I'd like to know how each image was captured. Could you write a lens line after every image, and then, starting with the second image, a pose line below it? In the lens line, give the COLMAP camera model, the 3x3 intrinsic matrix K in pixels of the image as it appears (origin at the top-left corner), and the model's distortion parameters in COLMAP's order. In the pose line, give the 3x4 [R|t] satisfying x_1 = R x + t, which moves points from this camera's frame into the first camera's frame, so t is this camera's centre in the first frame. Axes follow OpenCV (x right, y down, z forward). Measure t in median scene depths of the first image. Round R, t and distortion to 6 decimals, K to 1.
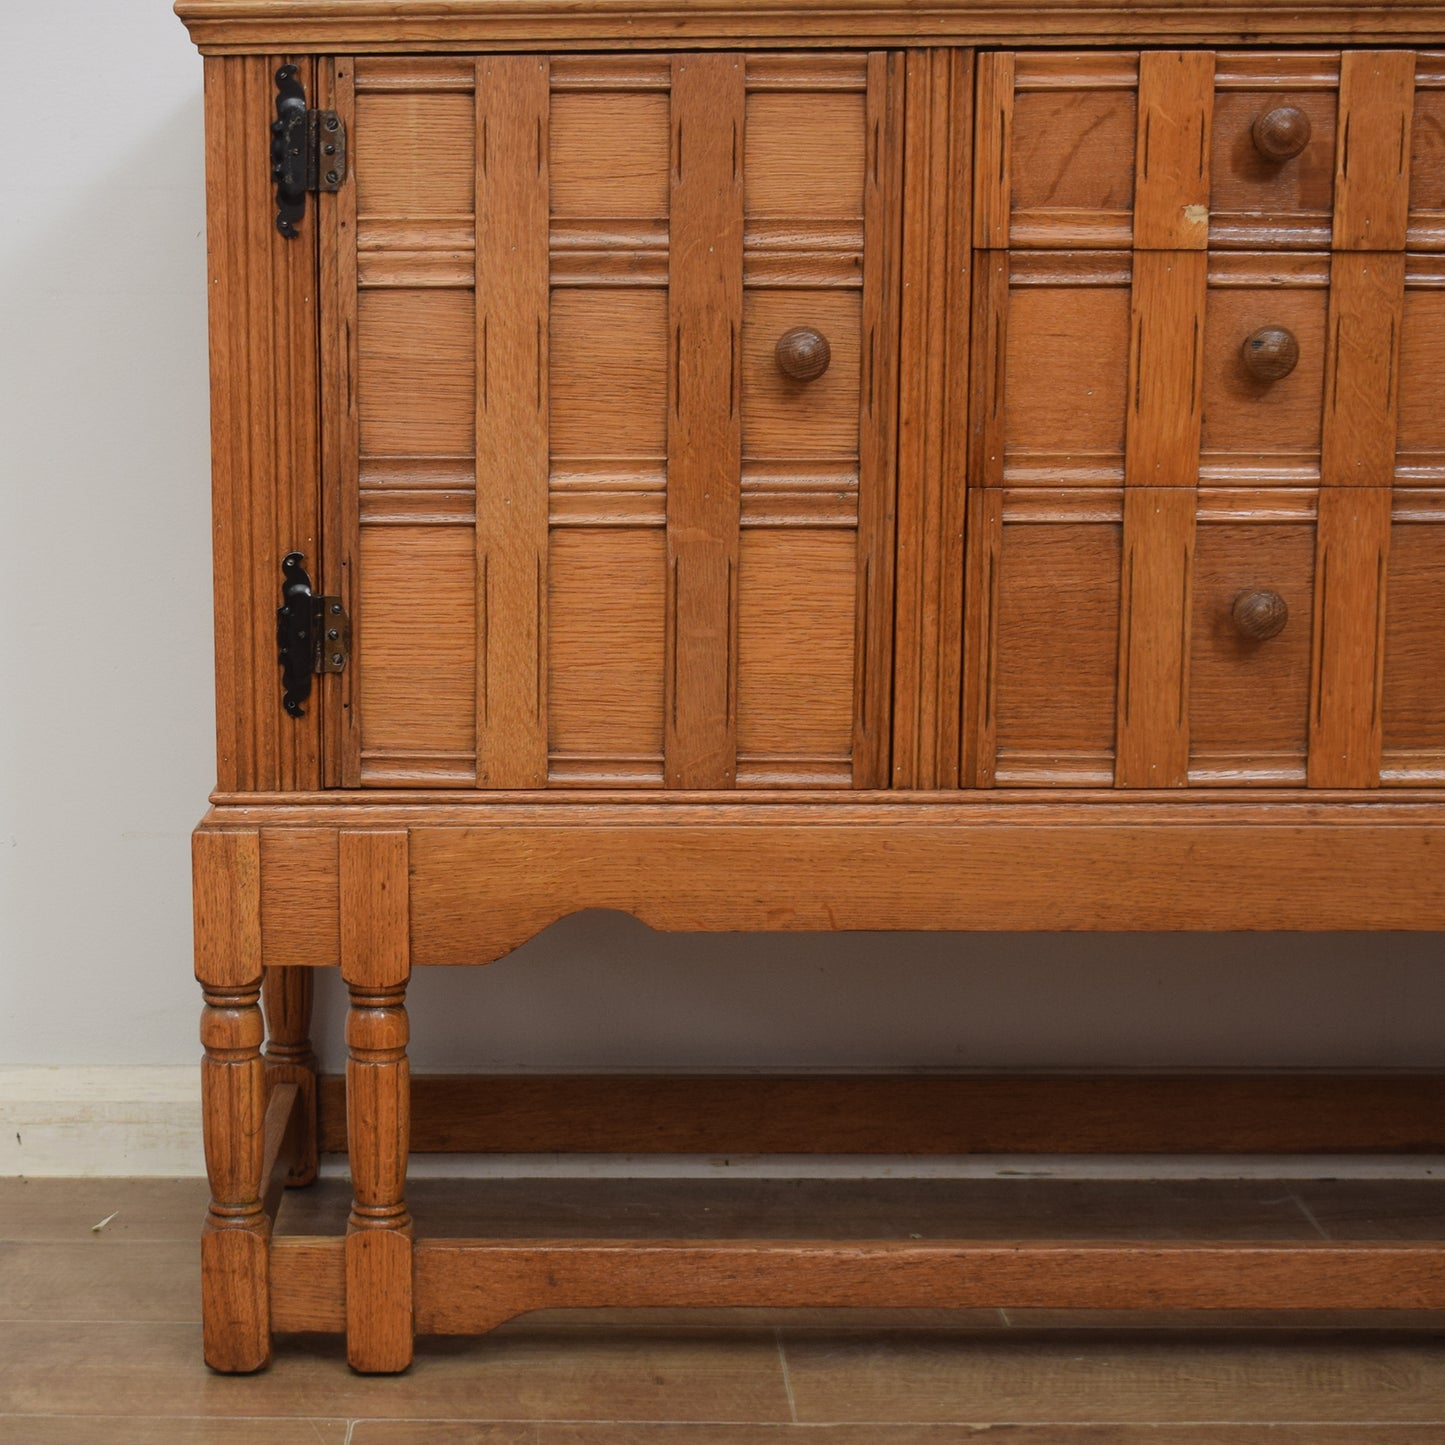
lens RADIAL K [[3254.1, 0, 396.9], [0, 3254.1, 944.6], [0, 0, 1]] dist [-0.059040, -0.006776]
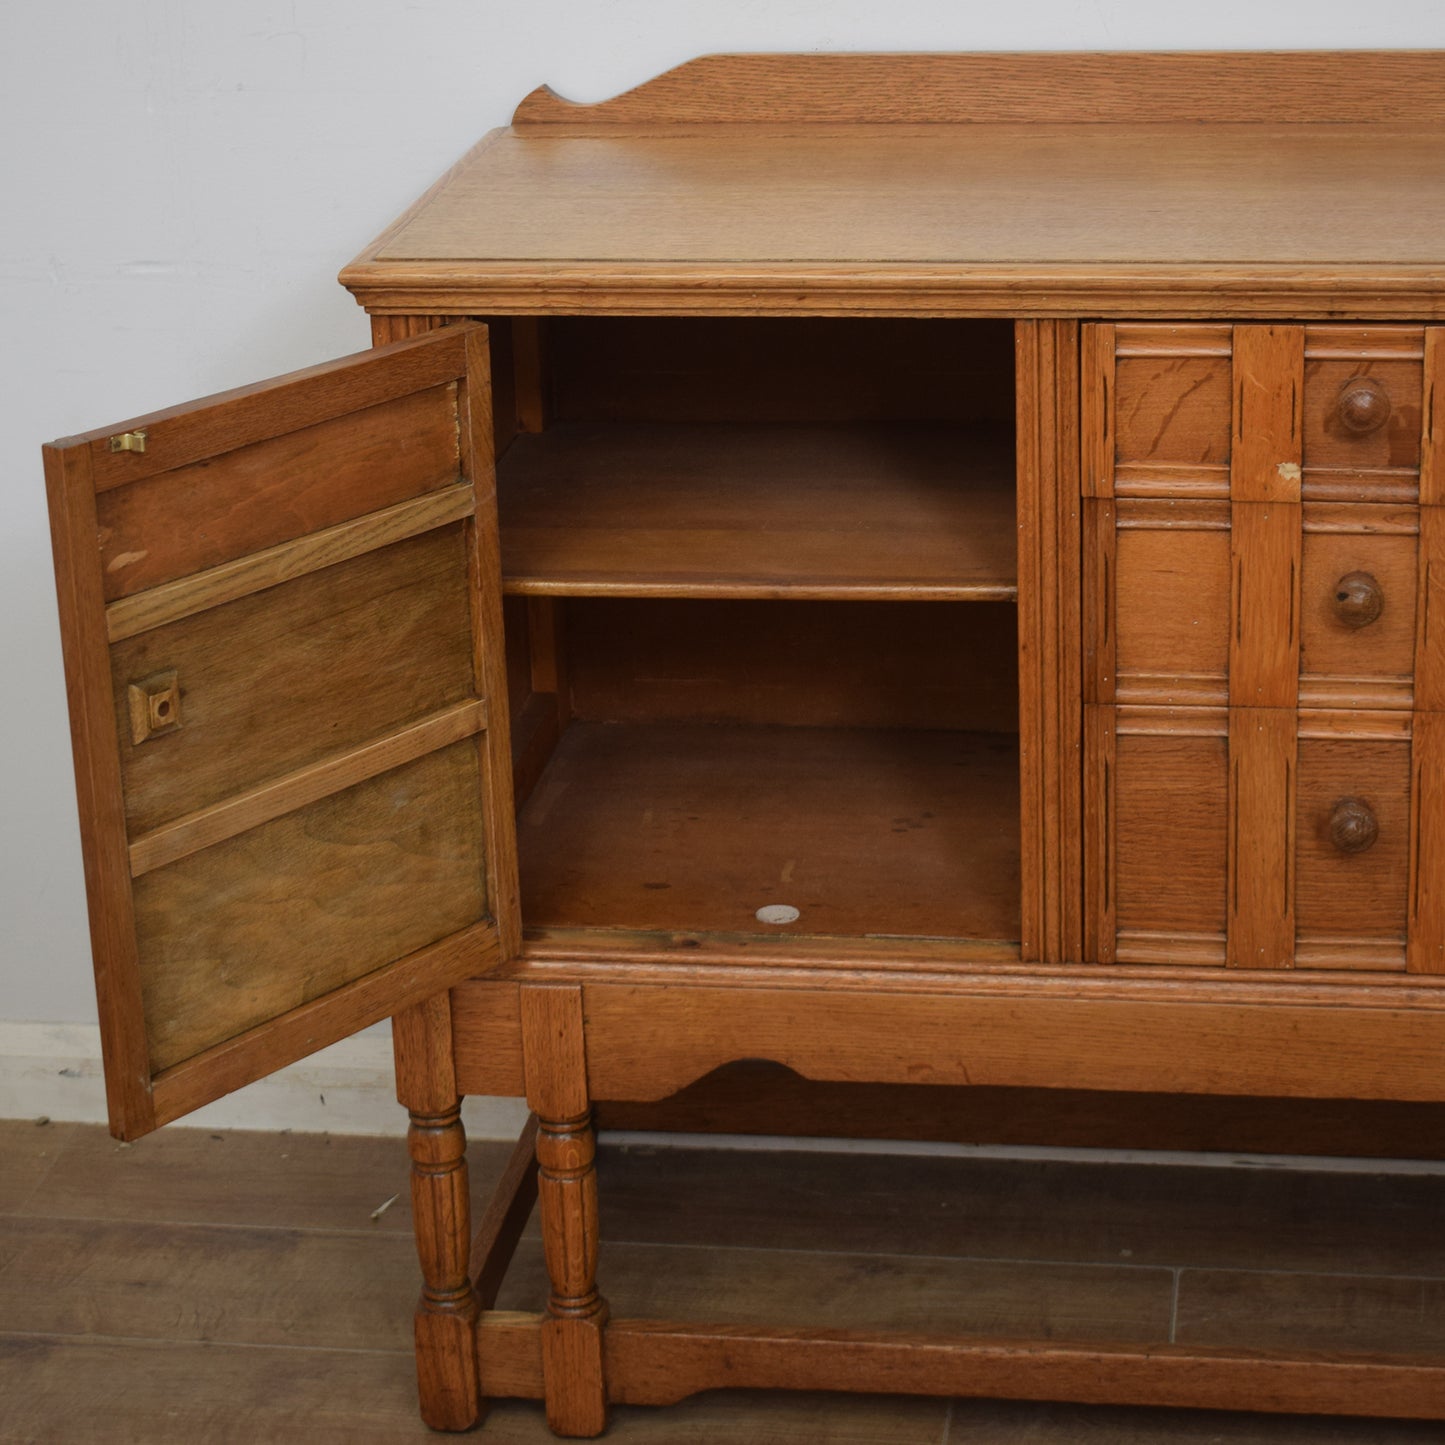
lens RADIAL K [[3633.1, 0, 772.8], [0, 3633.1, 623.1], [0, 0, 1]] dist [-0.032584, 0.079597]
pose [[0.995011, 0.011811, -0.099062, 0.193384], [0.000439, 0.992439, 0.122739, -0.316610], [0.099763, -0.122170, 0.987483, -0.196939]]
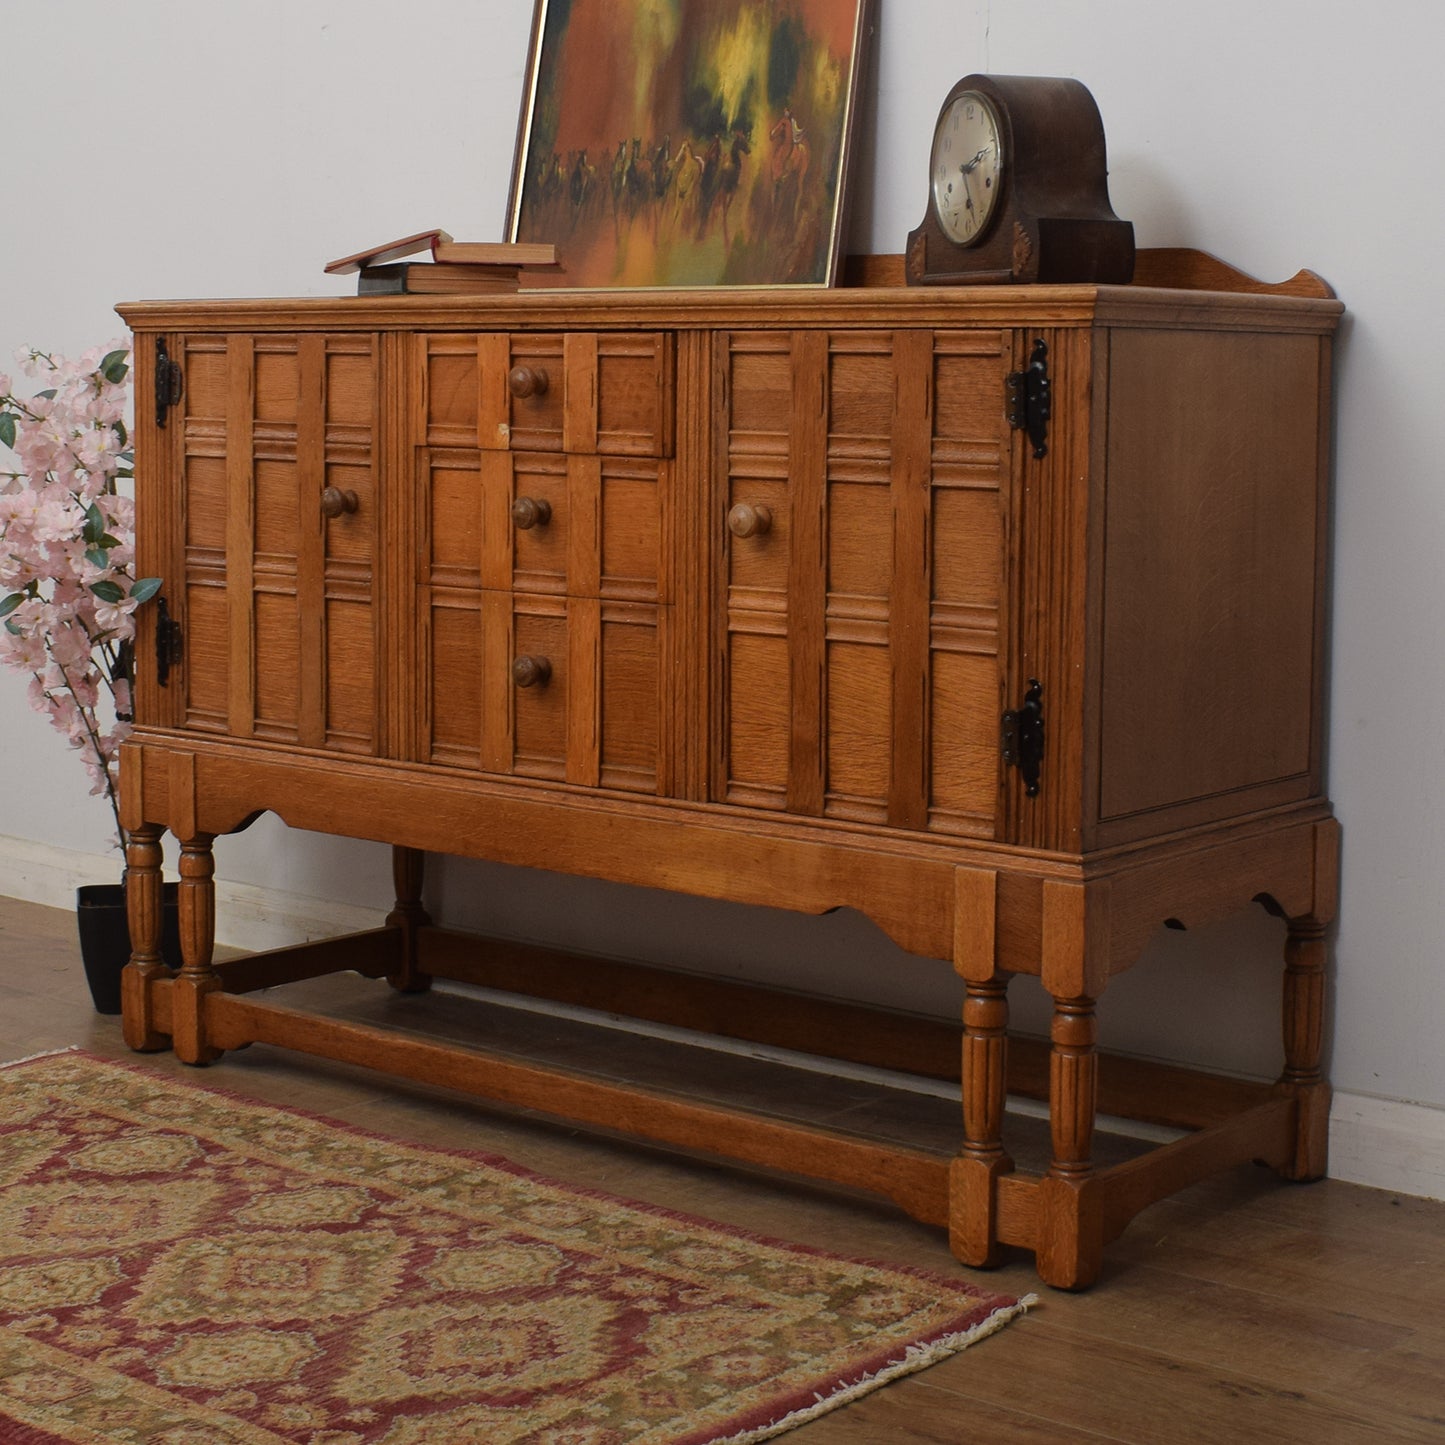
lens RADIAL K [[2757.6, 0, 769.6], [0, 2757.6, 630.2], [0, 0, 1]] dist [-0.080758, -0.168510]
pose [[0.805234, 0.073608, -0.588371, 1.178437], [-0.144071, 0.986818, -0.073717, -0.037675], [0.575189, 0.144127, 0.805224, -0.049880]]
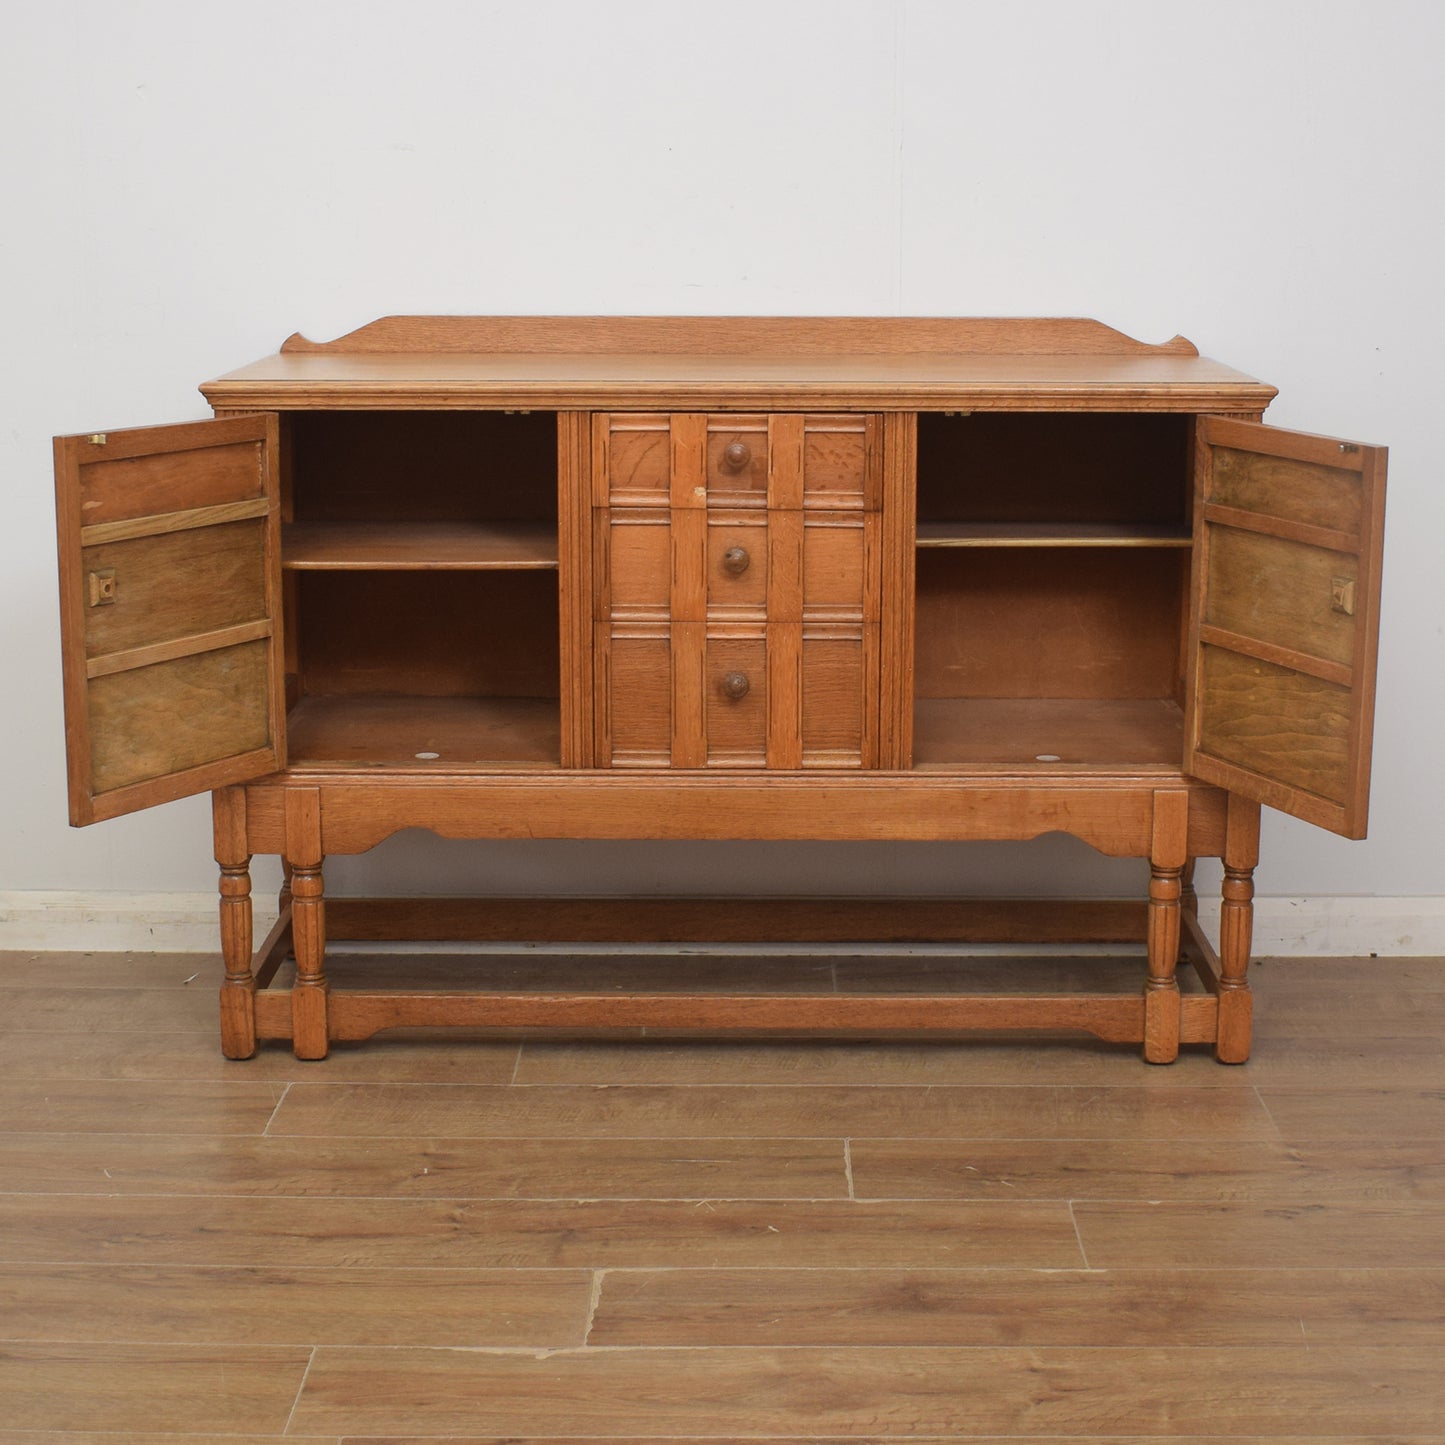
lens RADIAL K [[2593.9, 0, 748.2], [0, 2593.9, 643.1], [0, 0, 1]] dist [-0.078852, -0.069990]
pose [[0.998894, 0.005185, 0.046742, 0.197598], [-0.003849, 0.999583, -0.028629, -0.081843], [-0.046871, 0.028417, 0.998497, -0.622318]]
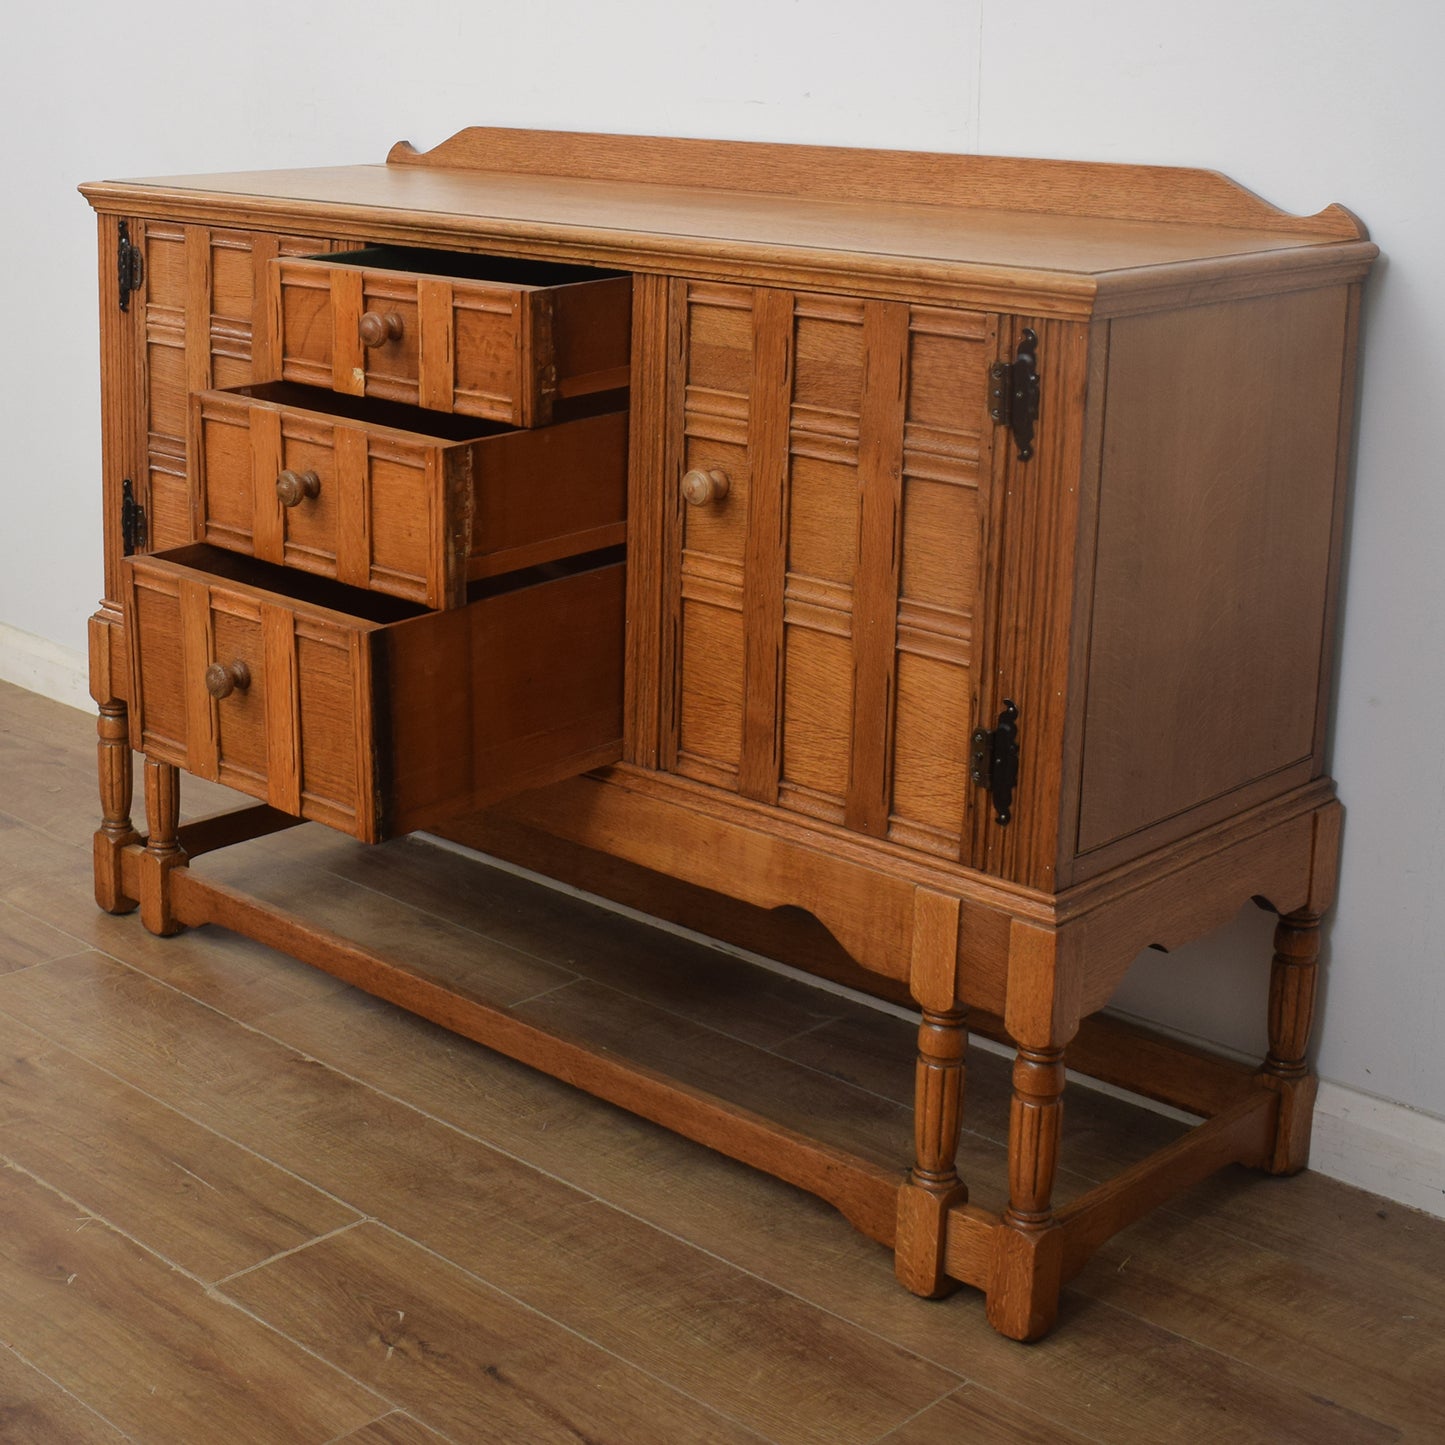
lens RADIAL K [[2411.9, 0, 393.4], [0, 2411.9, 495.6], [0, 0, 1]] dist [-0.095693, 0.008015]
pose [[0.697901, 0.153507, -0.699550, 1.045211], [-0.161128, 0.985373, 0.055479, -0.214780], [0.697834, 0.073998, 0.712427, 0.137645]]
